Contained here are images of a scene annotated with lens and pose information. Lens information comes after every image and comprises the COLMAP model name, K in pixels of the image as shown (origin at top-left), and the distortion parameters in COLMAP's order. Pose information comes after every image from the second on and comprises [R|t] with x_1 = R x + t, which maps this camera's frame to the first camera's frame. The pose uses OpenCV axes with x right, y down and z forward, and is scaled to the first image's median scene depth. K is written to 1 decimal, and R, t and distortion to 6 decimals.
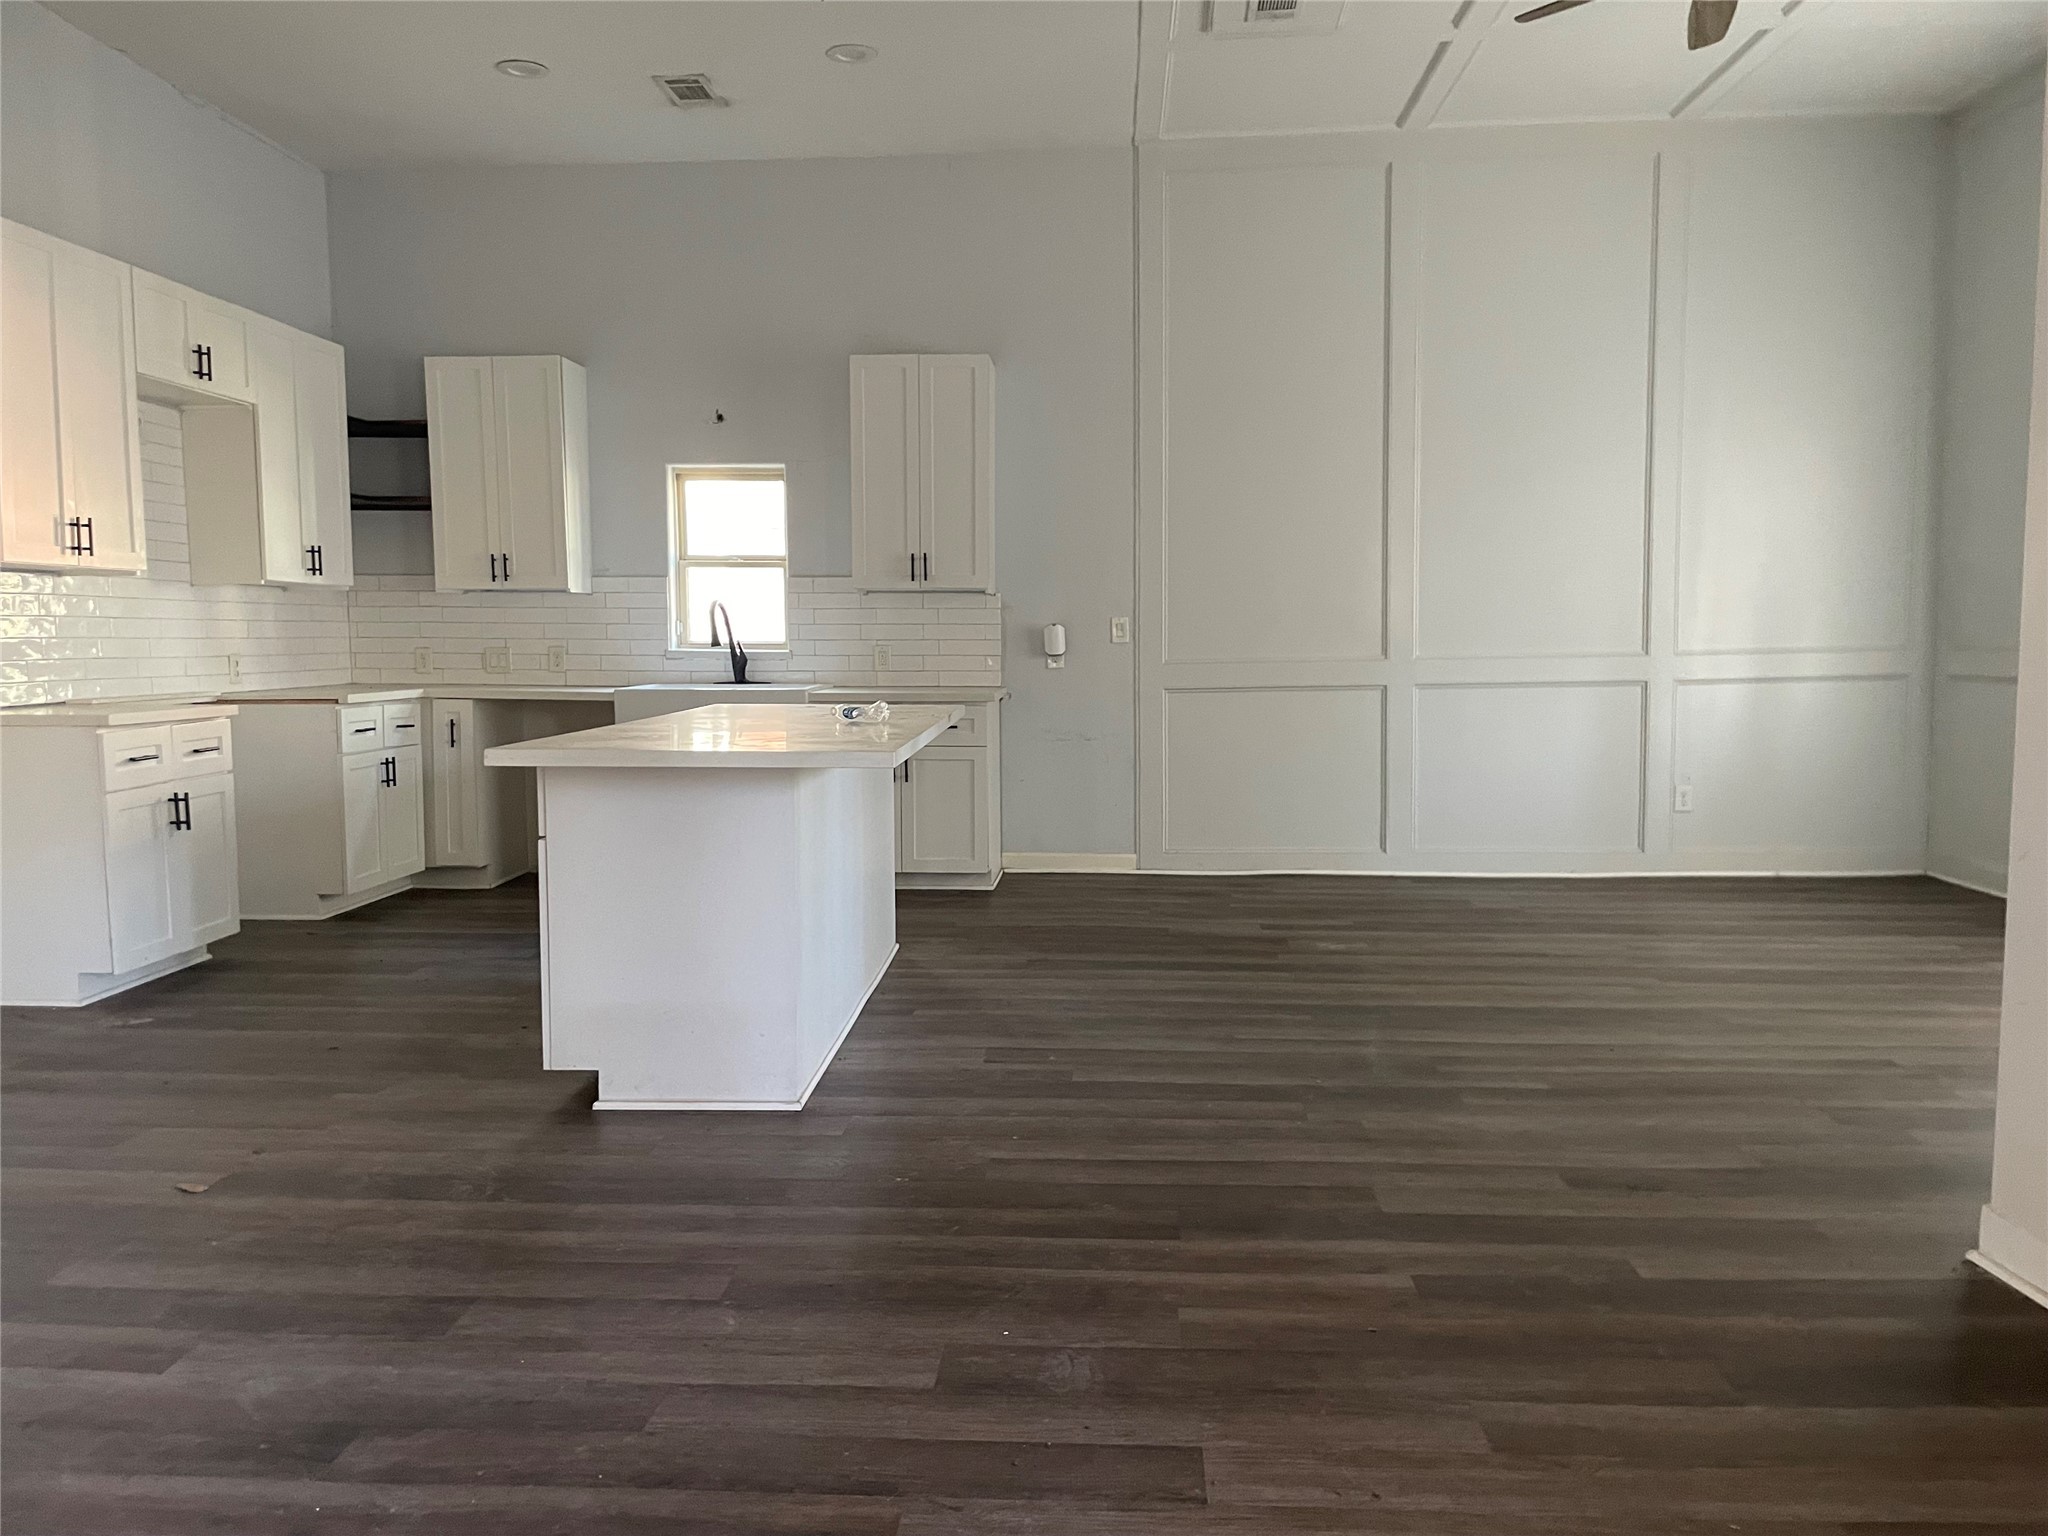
lens RADIAL K [[1548.7, 0, 1024.0], [0, 1548.7, 768.0], [0, 0, 1]] dist [0.041730, -0.004962]
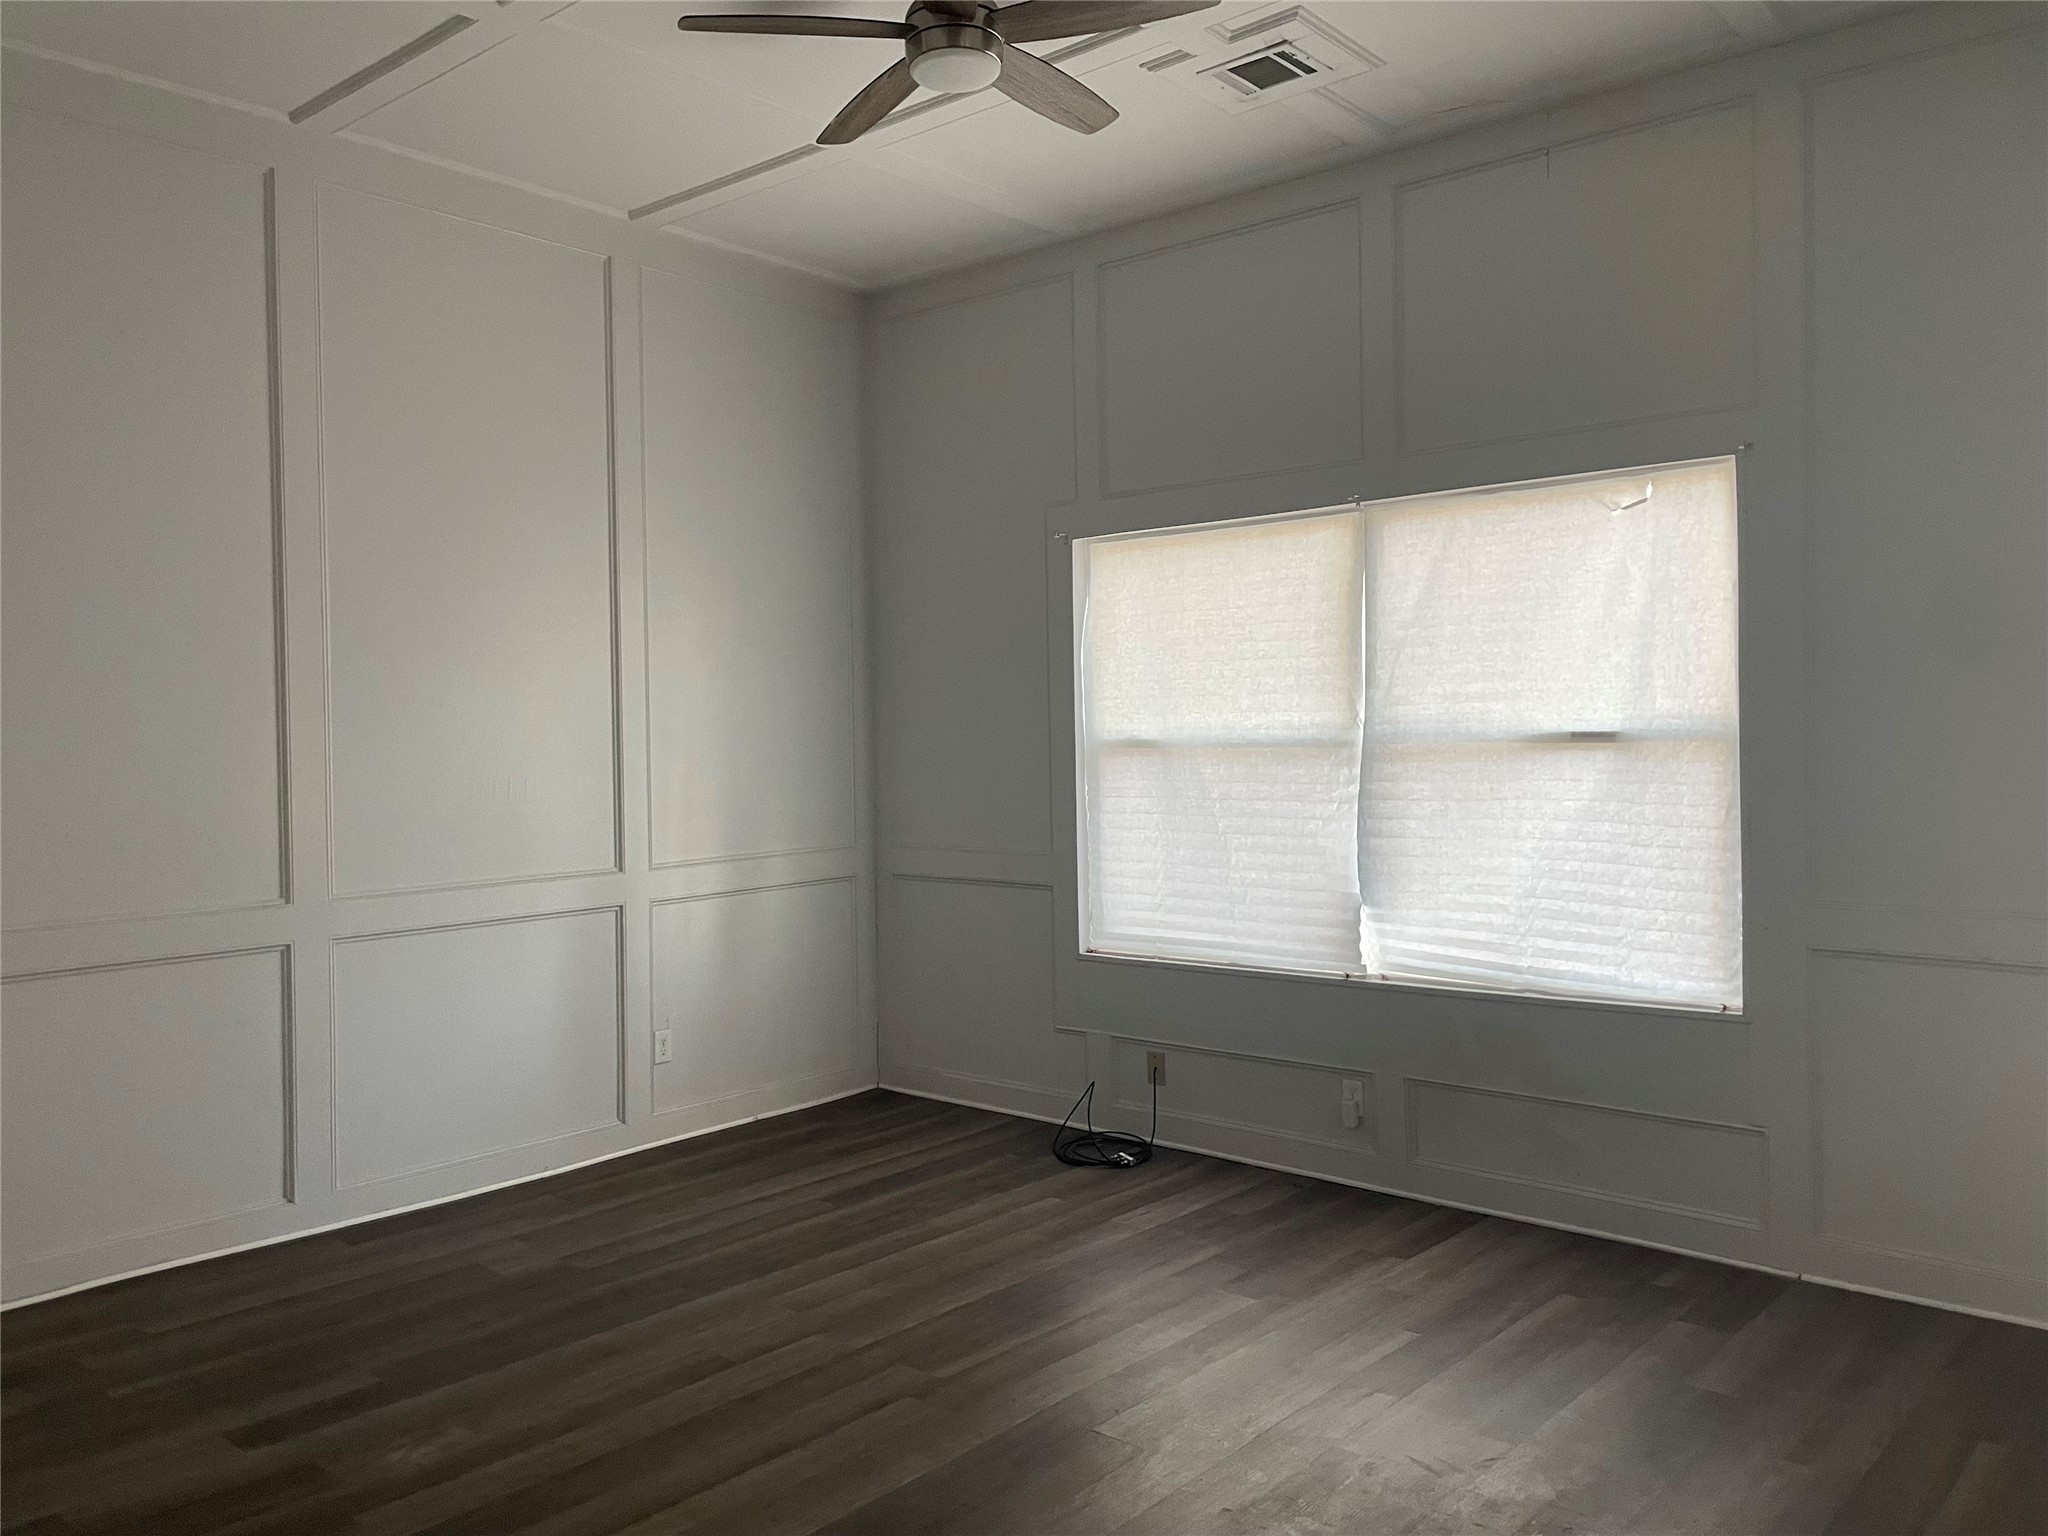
lens RADIAL K [[1586.1, 0, 1021.3], [0, 1586.1, 756.7], [0, 0, 1]] dist [0.076297, -0.002215]
pose [[0.638677, -0.011860, 0.769384, -0.095500], [0.076428, 0.995915, -0.048092, -0.076589], [-0.765670, 0.089518, 0.636974, 0.319684]]
